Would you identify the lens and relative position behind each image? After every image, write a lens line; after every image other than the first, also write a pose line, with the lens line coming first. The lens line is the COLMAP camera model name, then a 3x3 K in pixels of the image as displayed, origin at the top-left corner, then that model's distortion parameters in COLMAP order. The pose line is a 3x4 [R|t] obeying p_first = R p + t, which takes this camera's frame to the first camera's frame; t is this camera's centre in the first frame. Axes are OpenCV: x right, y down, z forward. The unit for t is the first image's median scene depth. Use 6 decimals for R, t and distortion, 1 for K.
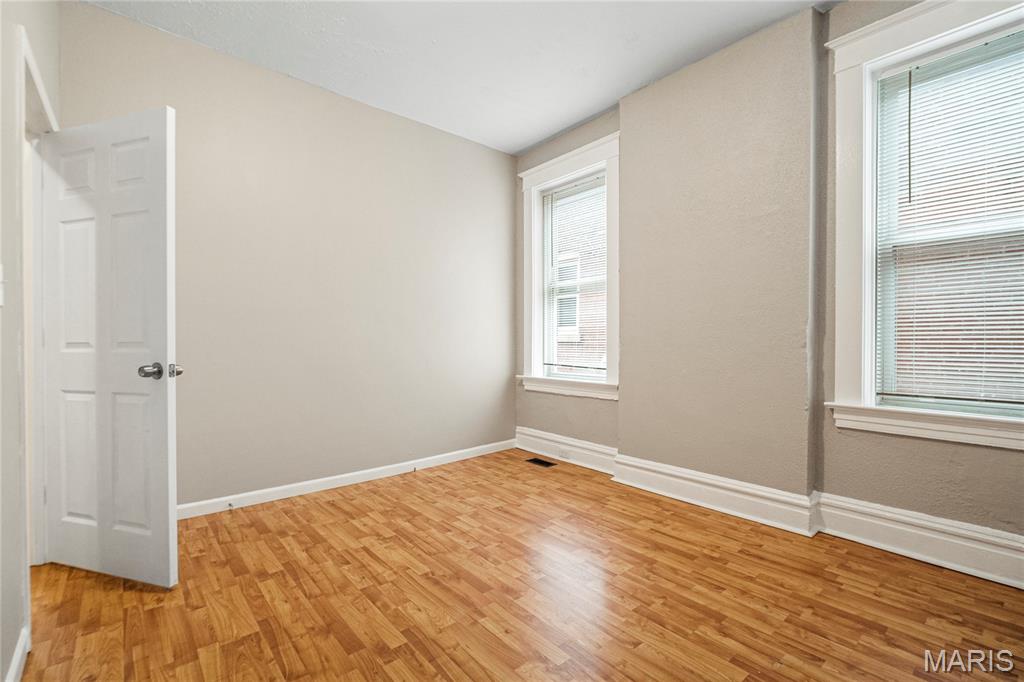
lens RADIAL K [[456.3, 0, 514.2], [0, 456.3, 350.8], [0, 0, 1]] dist [-0.003515, -0.000521]
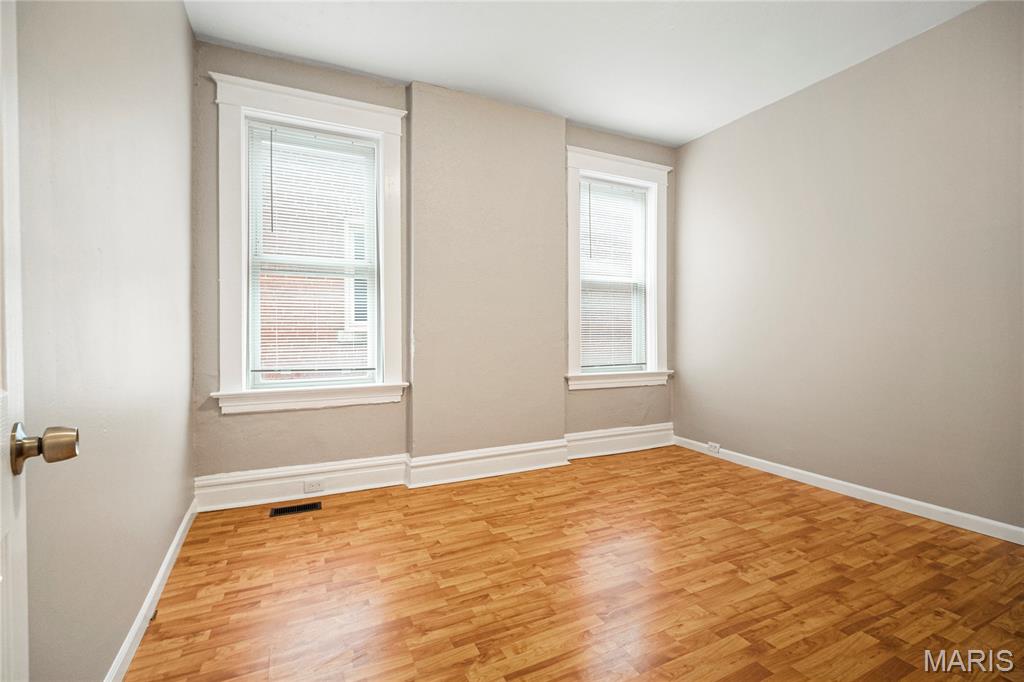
lens RADIAL K [[456.3, 0, 515.7], [0, 456.3, 336.7], [0, 0, 1]] dist [-0.003515, -0.000521]
pose [[0.249443, -0.009014, 0.968347, -0.920902], [0.024245, 0.999701, 0.003060, -0.028507], [-0.968086, 0.022714, 0.249588, 0.831931]]
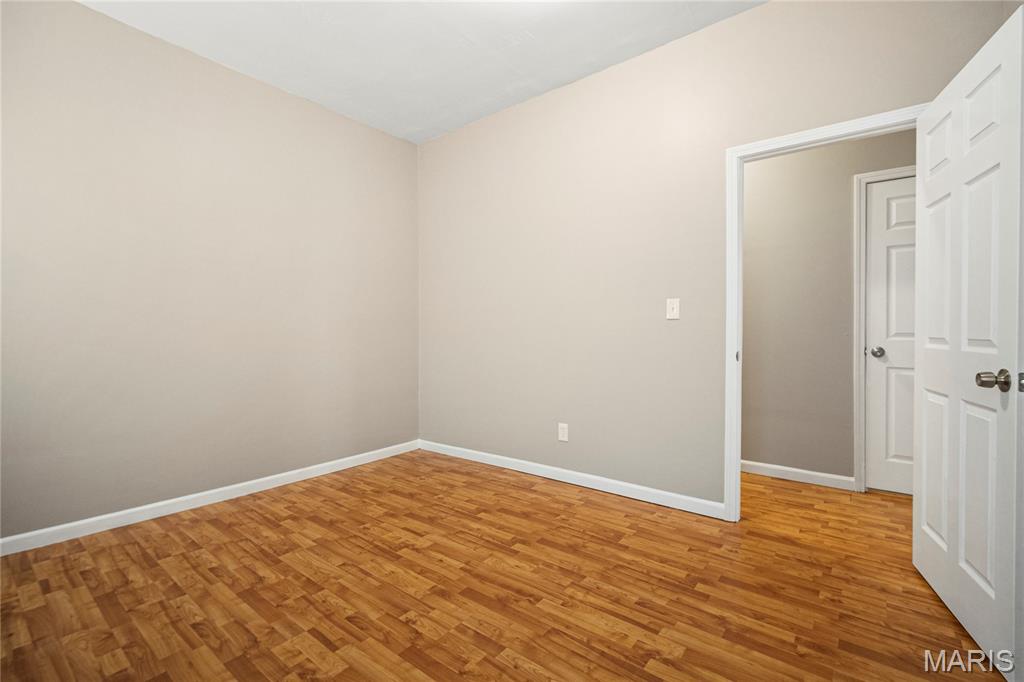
lens RADIAL K [[456.3, 0, 512.4], [0, 456.3, 317.6], [0, 0, 1]] dist [-0.003515, -0.000521]
pose [[-0.982497, -0.005158, -0.186209, 0.021071], [-0.002286, 0.999875, -0.015634, -0.043365], [0.186266, -0.014935, -0.982386, 1.667011]]
